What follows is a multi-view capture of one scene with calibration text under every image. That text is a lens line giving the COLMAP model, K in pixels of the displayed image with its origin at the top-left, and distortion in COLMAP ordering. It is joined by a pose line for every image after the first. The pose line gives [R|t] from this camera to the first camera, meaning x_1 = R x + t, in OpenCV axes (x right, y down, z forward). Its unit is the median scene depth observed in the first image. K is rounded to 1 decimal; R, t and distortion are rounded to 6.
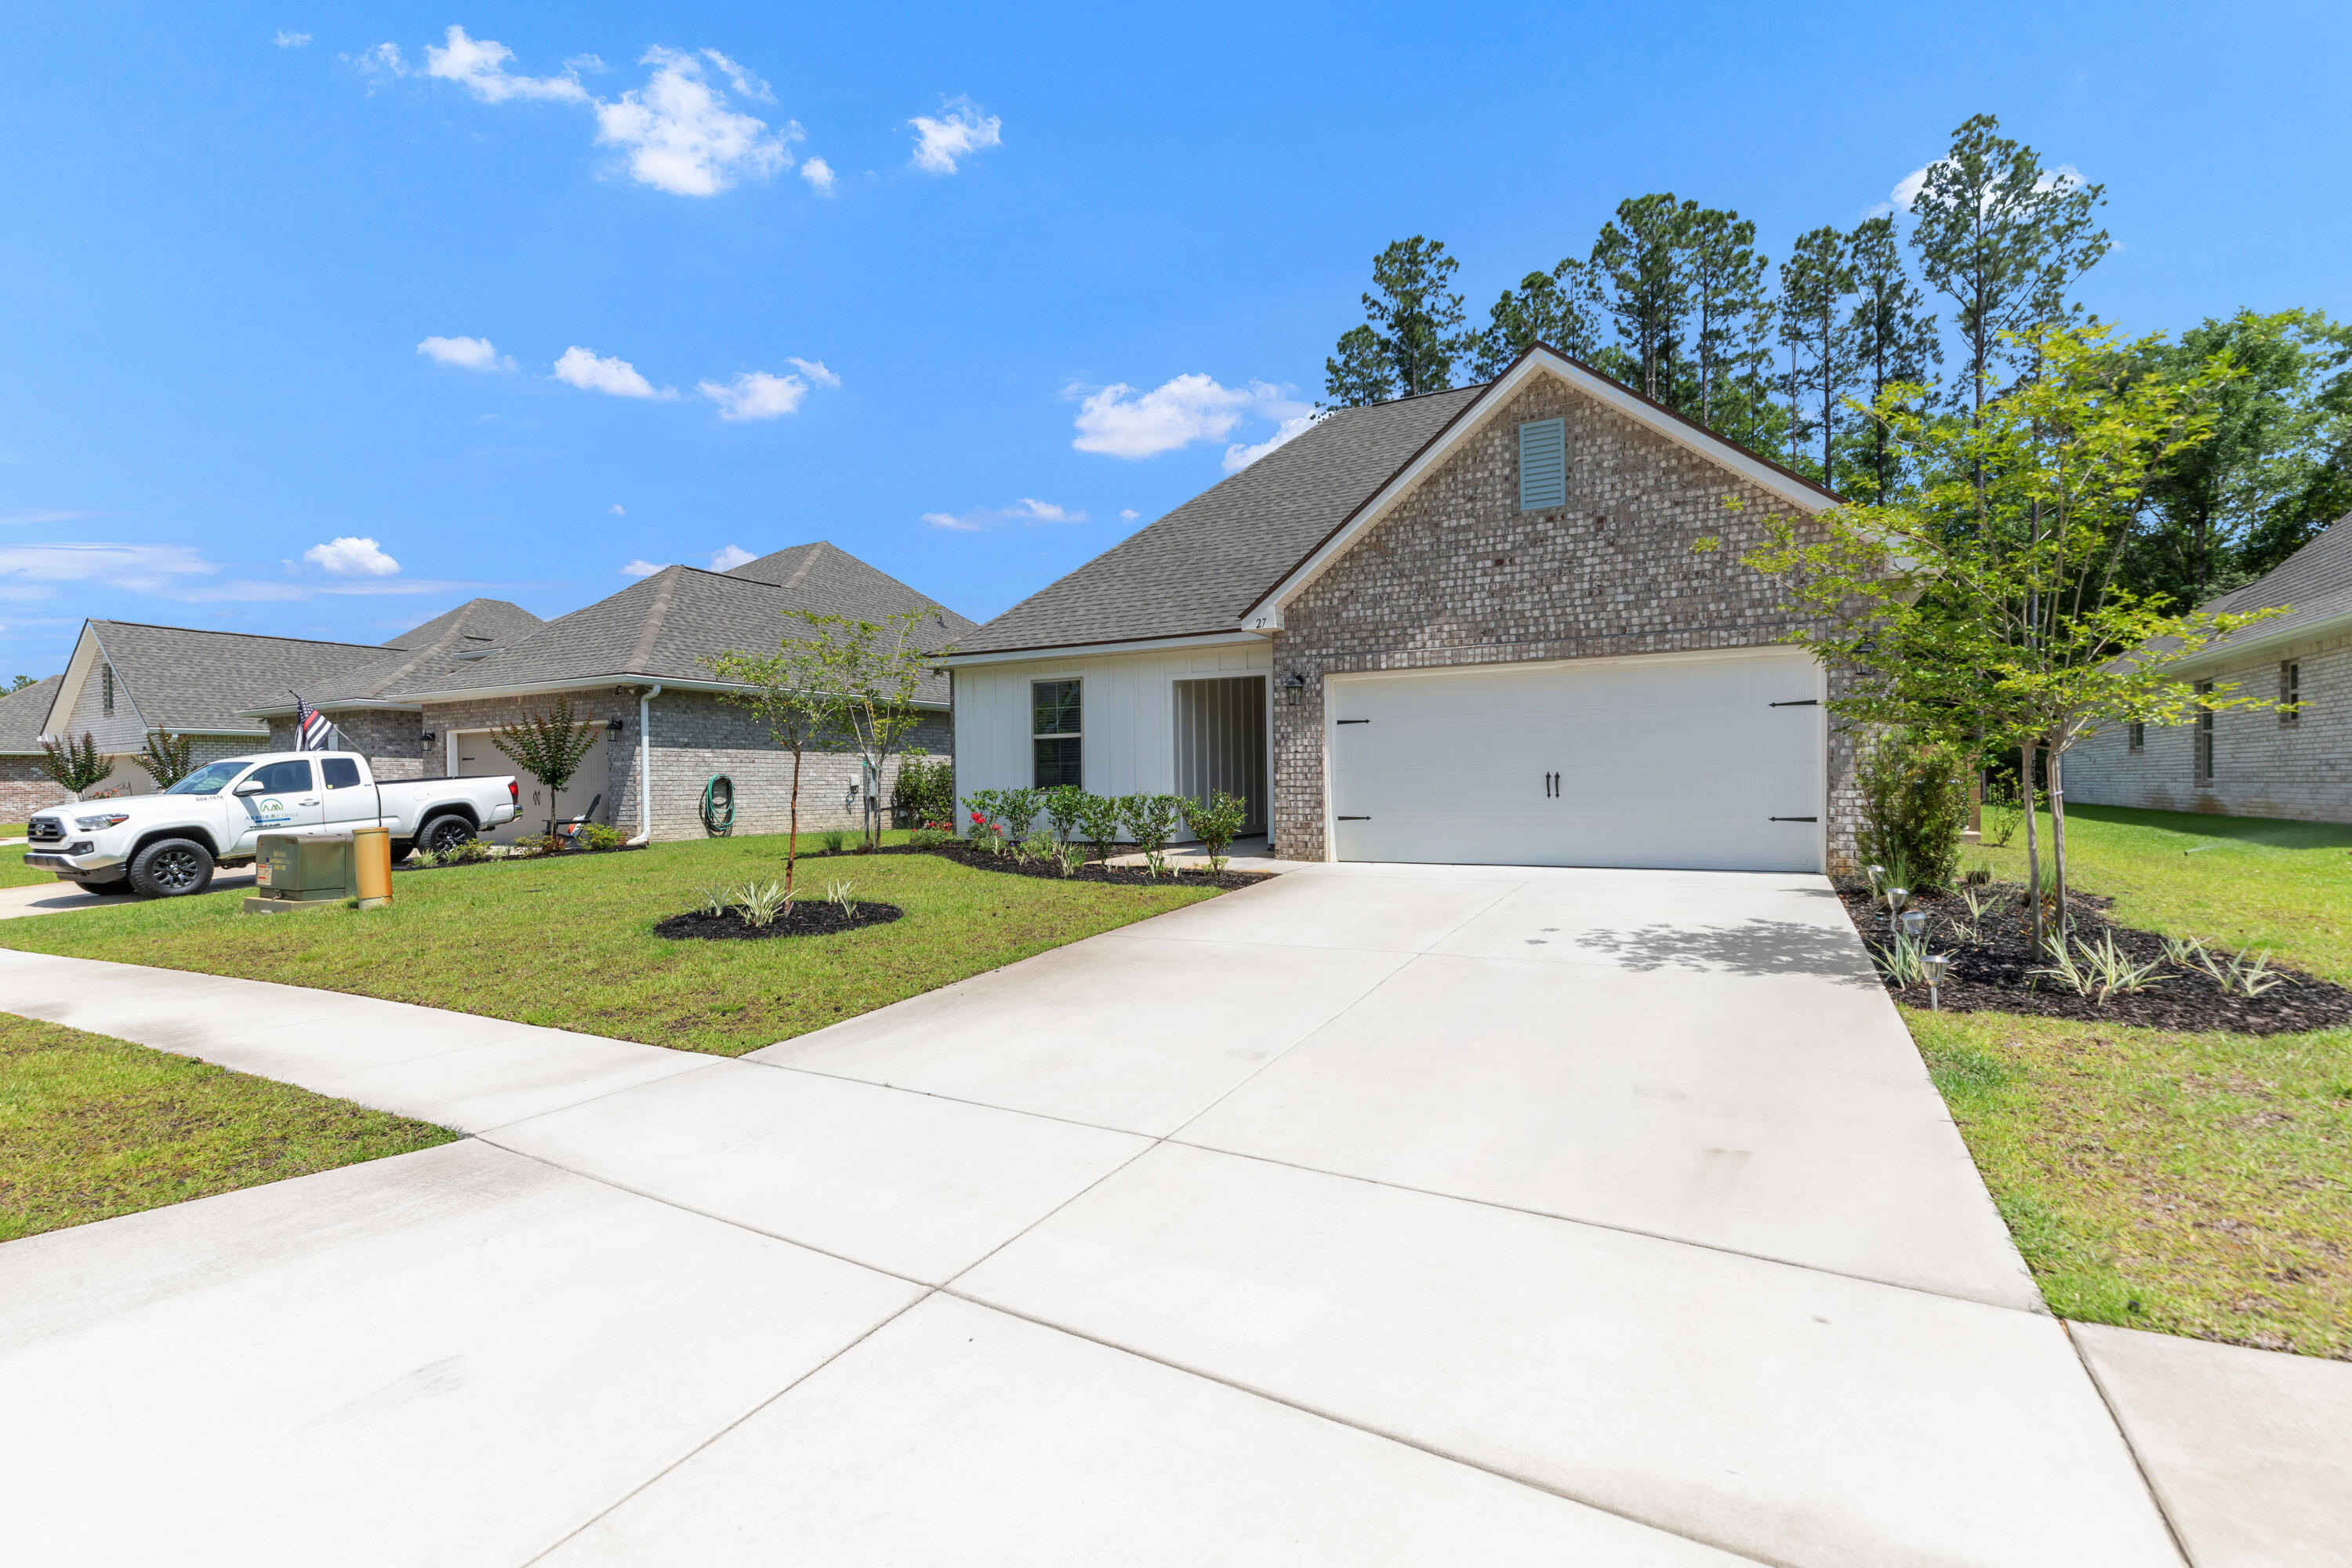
lens RADIAL K [[1041.4, 0, 1176.0], [0, 1041.4, 784.0], [0, 0, 1]] dist [0.020700, 0.000005]
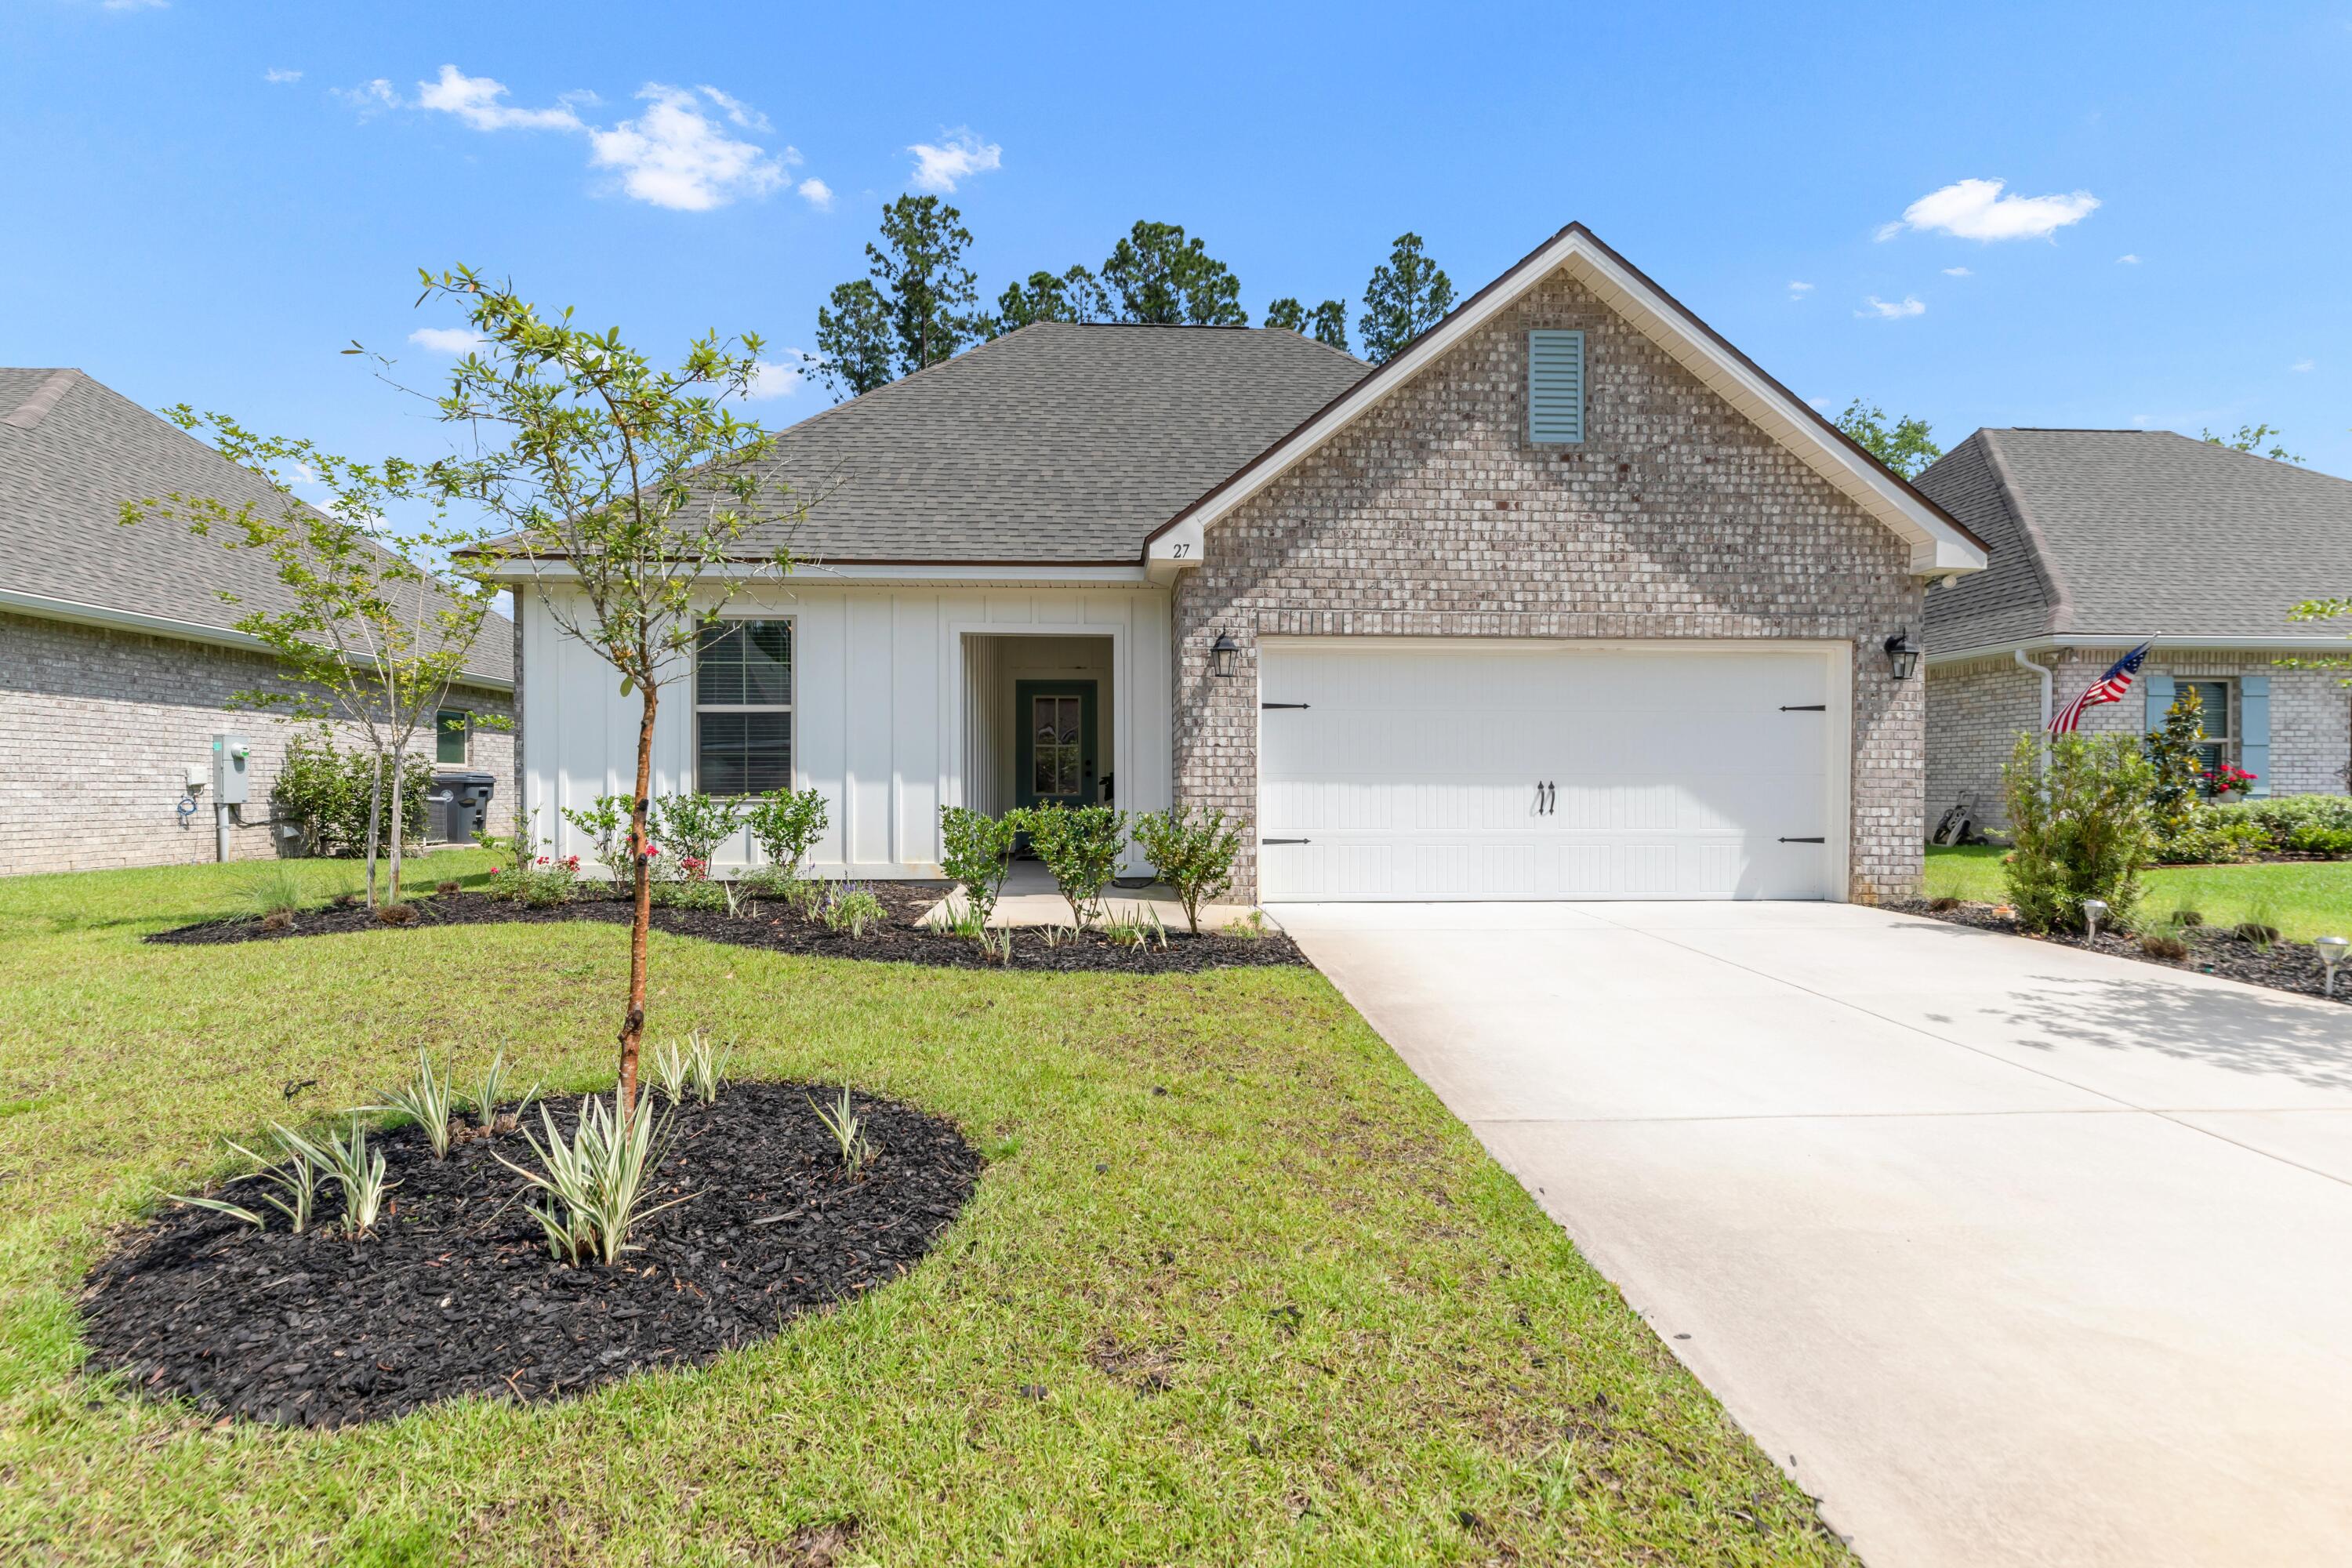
lens RADIAL K [[1078.0, 0, 1179.6], [0, 1078.0, 794.7], [0, 0, 1]] dist [0.009076, -0.000316]
pose [[0.864512, 0.014201, 0.502412, -0.291279], [-0.013596, 0.999896, -0.004869, 0.006380], [-0.502429, -0.002621, 0.864615, 0.440973]]
